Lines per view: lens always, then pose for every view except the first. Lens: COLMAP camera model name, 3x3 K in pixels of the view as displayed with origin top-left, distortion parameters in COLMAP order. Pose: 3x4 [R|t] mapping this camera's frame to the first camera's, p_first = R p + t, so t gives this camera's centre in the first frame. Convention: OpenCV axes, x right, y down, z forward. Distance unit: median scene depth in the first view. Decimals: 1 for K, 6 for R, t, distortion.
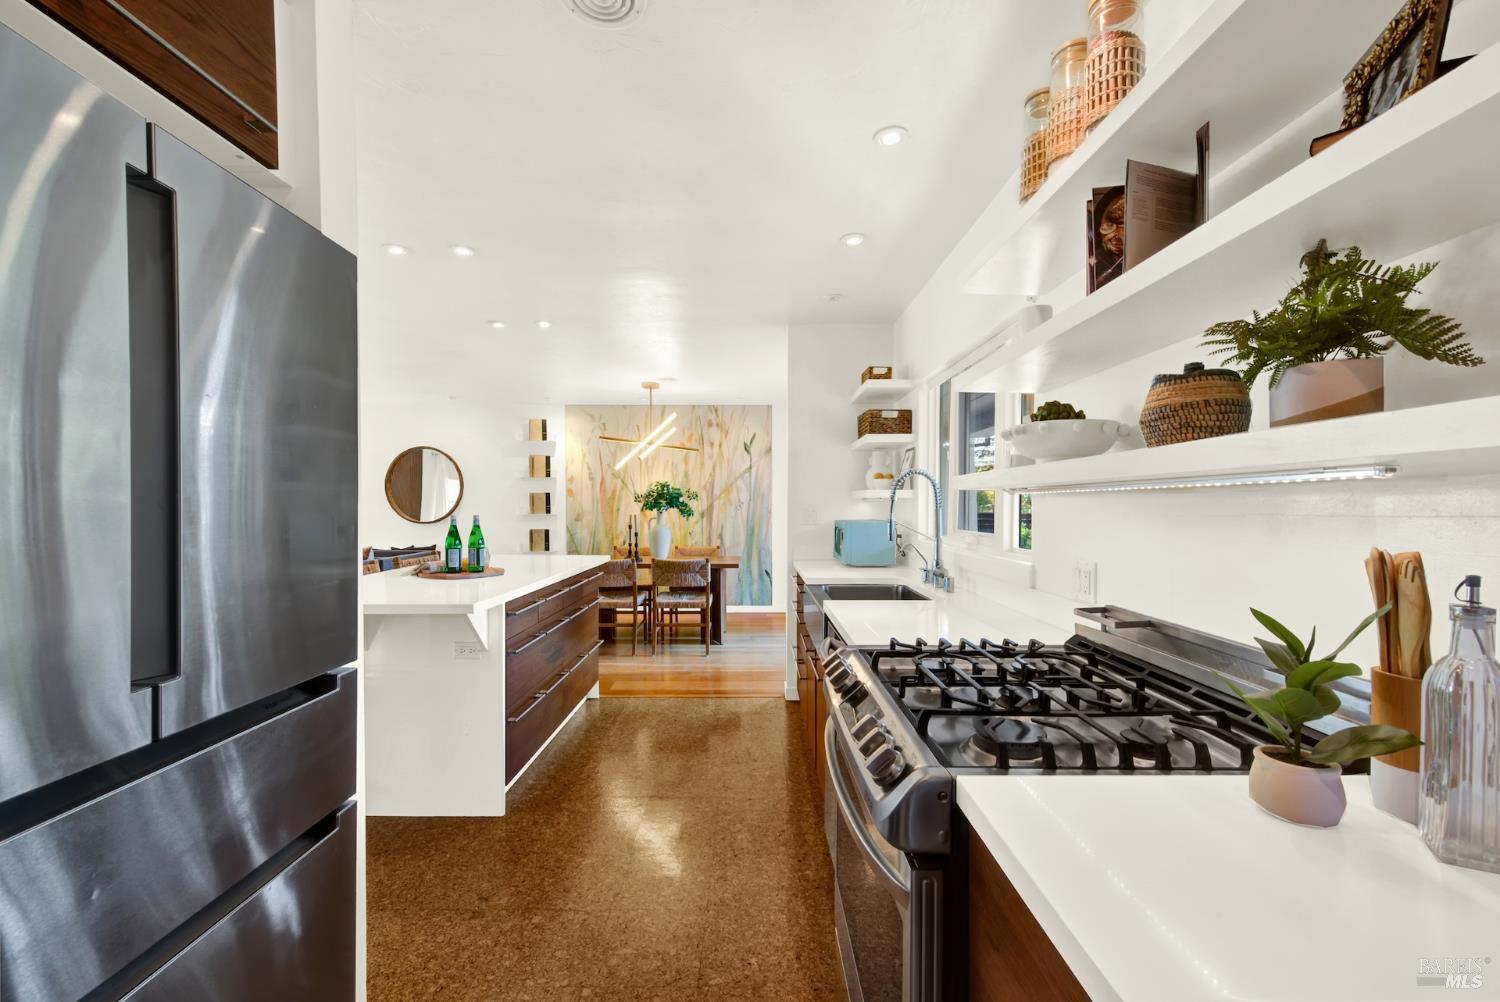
lens RADIAL K [[606.2, 0, 748.7], [0, 606.2, 510.6], [0, 0, 1]] dist [0.001496, -0.001640]
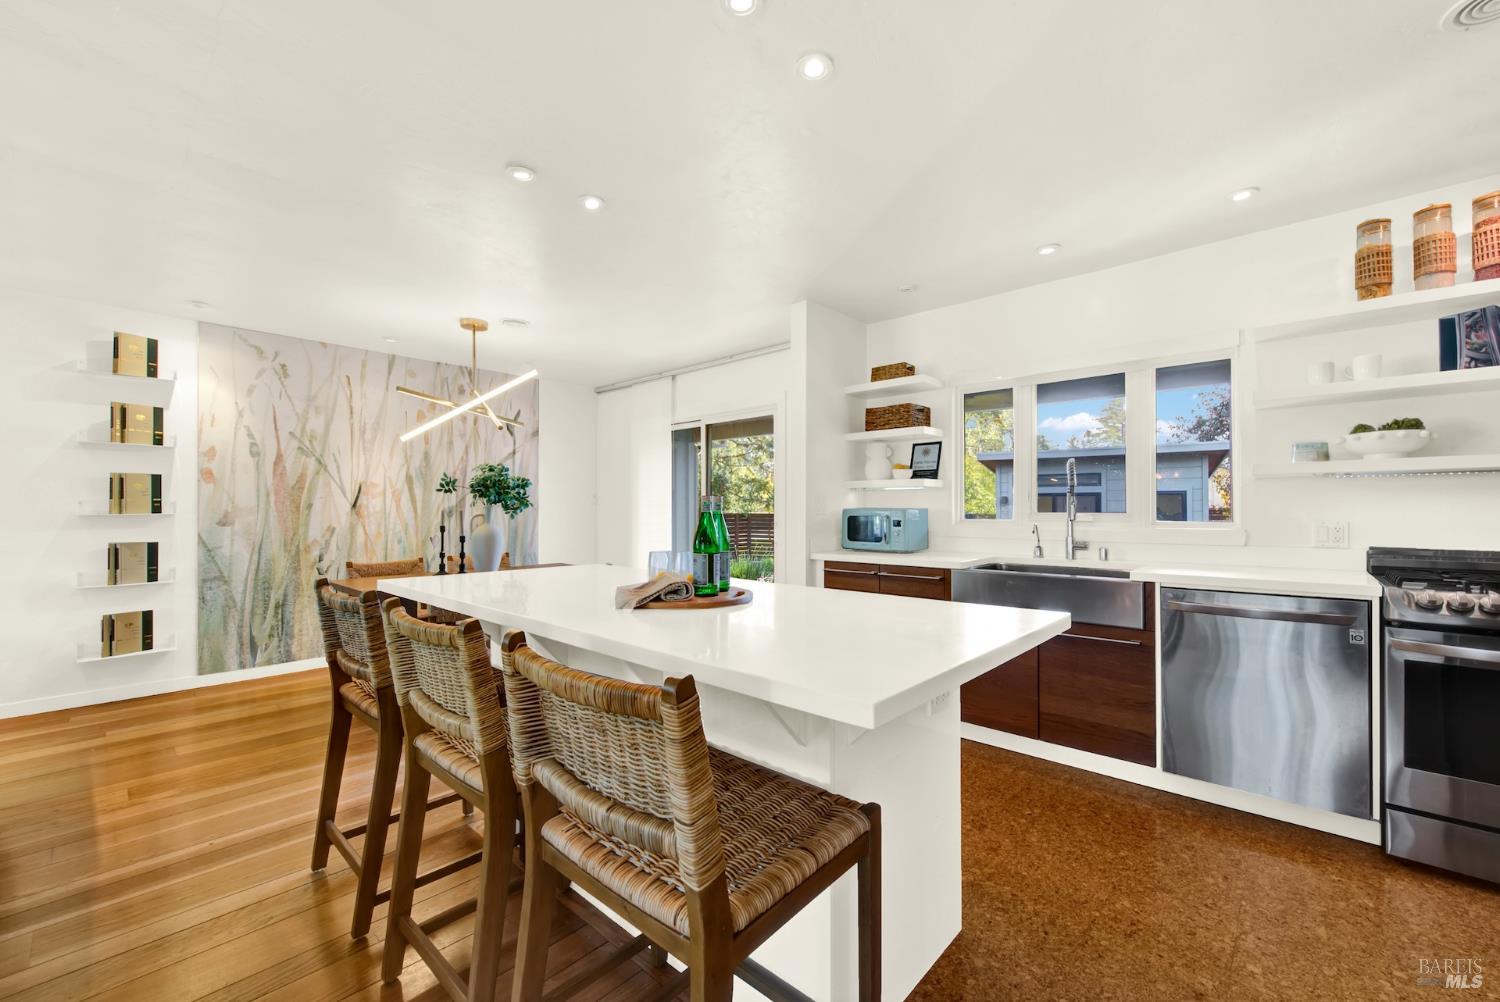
lens RADIAL K [[606.2, 0, 760.4], [0, 606.2, 503.8], [0, 0, 1]] dist [0.001496, -0.001640]
pose [[0.675647, 0.003734, 0.737216, -0.666185], [0.010306, 0.999842, -0.014510, 0.018798], [-0.737153, 0.017401, 0.675501, 0.424912]]
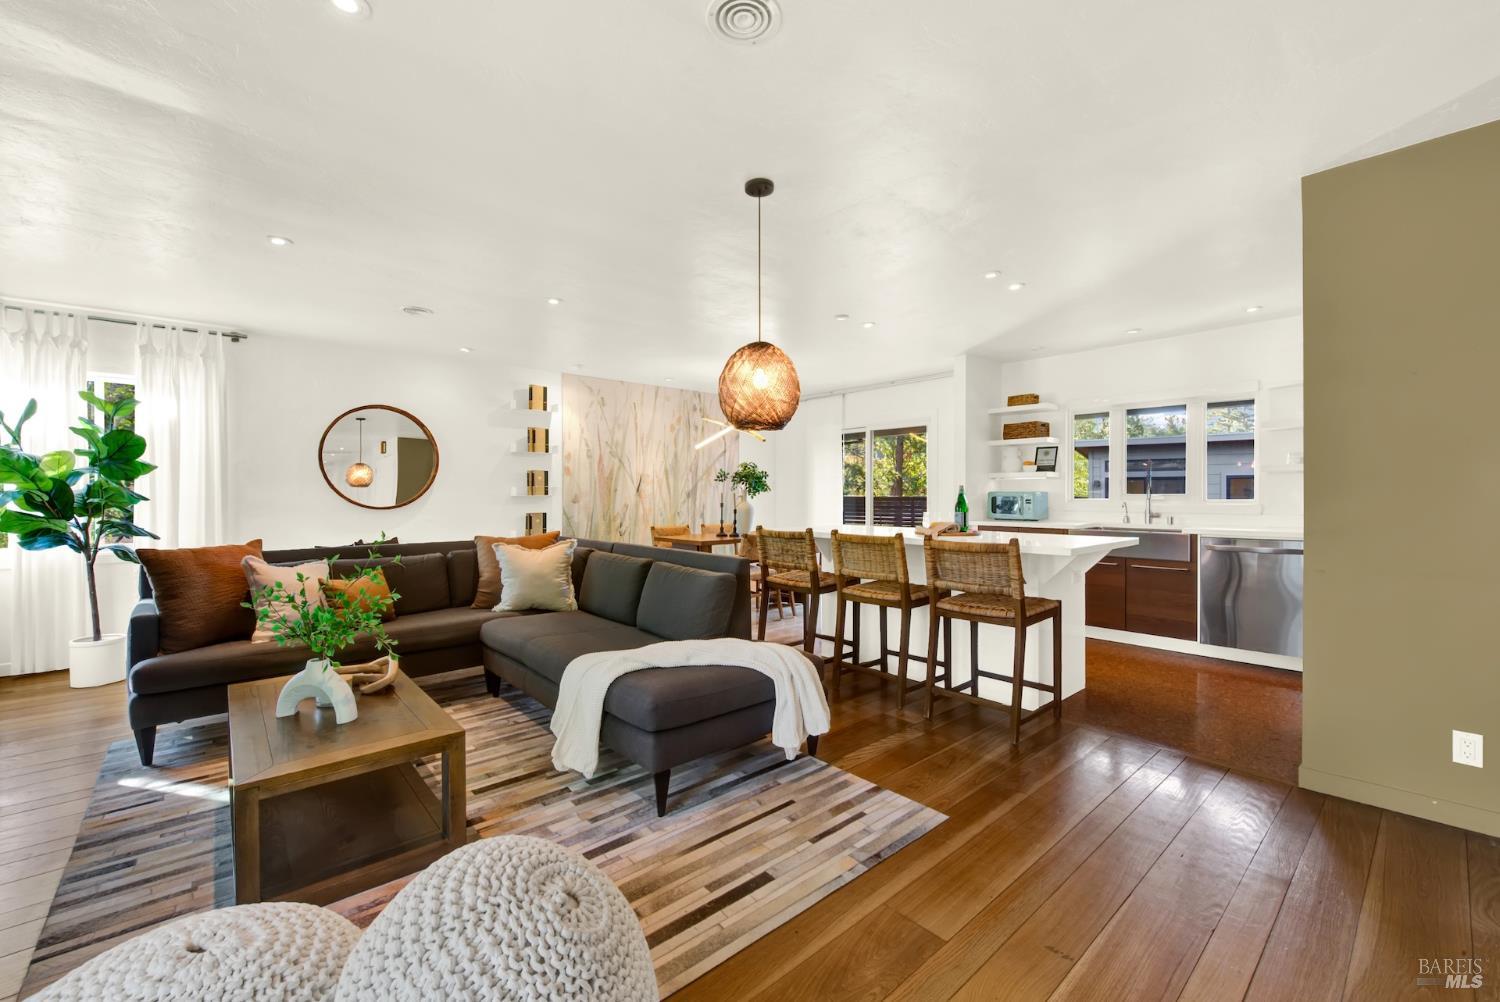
lens RADIAL K [[606.2, 0, 763.7], [0, 606.2, 494.0], [0, 0, 1]] dist [0.001496, -0.001640]
pose [[0.754101, -0.004635, 0.656742, -1.218687], [0.010209, 0.999937, -0.004666, 0.020474], [-0.656679, 0.010223, 0.754101, 0.242083]]
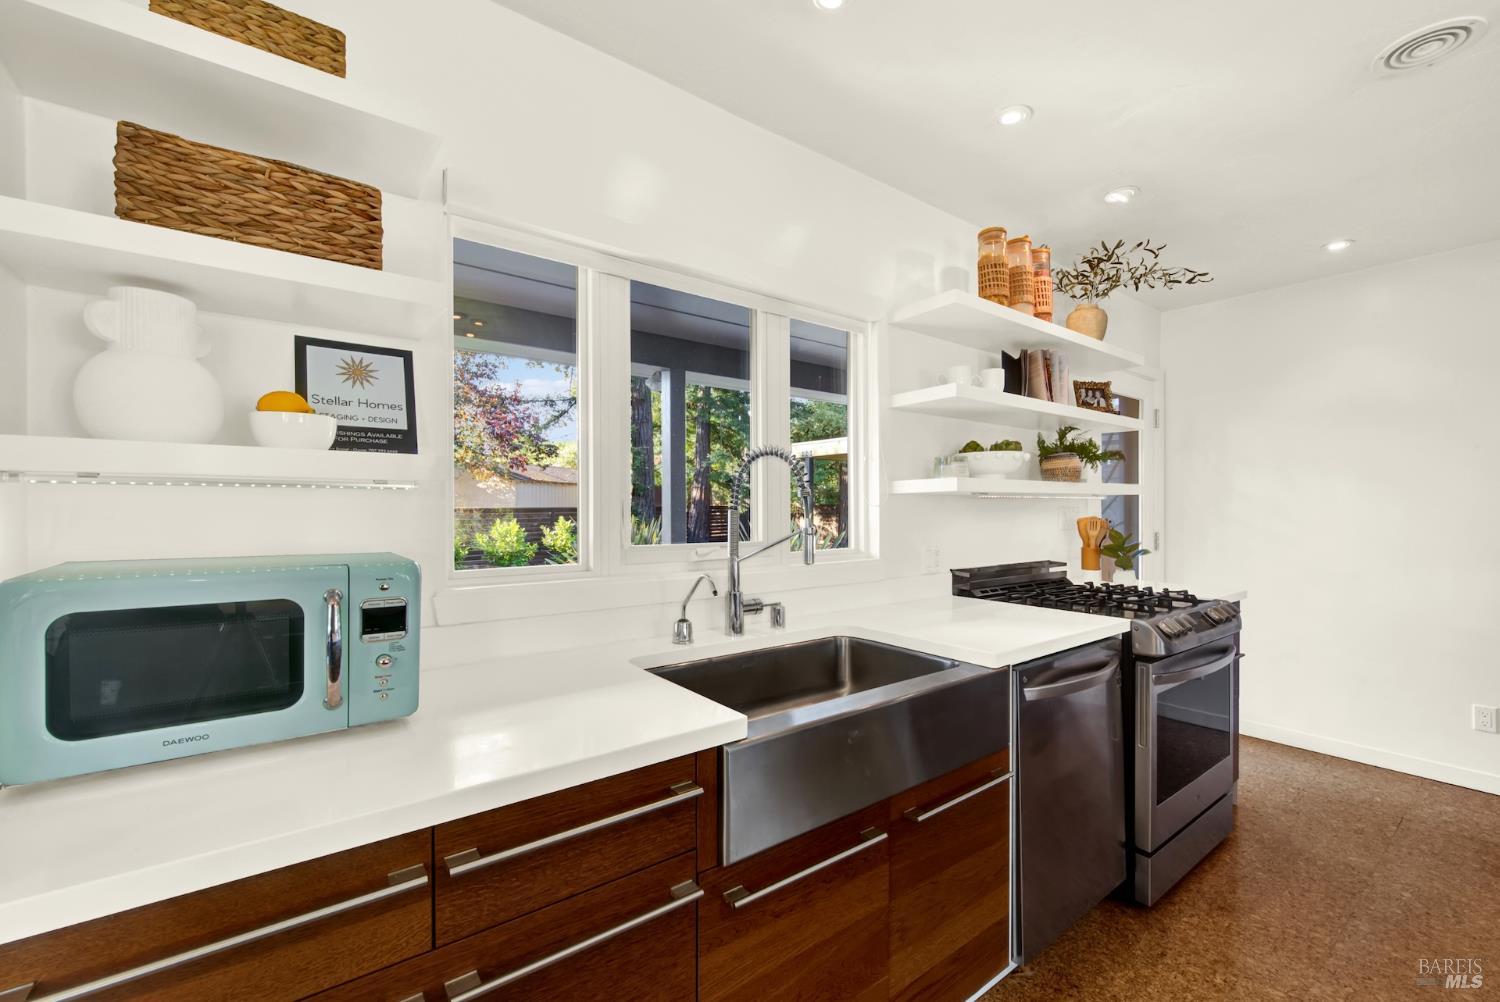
lens RADIAL K [[606.2, 0, 751.3], [0, 606.2, 517.3], [0, 0, 1]] dist [0.001496, -0.001640]
pose [[-0.591156, -0.003940, 0.806547, -0.137435], [0.011674, 0.999842, 0.013441, -0.002863], [-0.806472, 0.017362, -0.591017, 0.910169]]
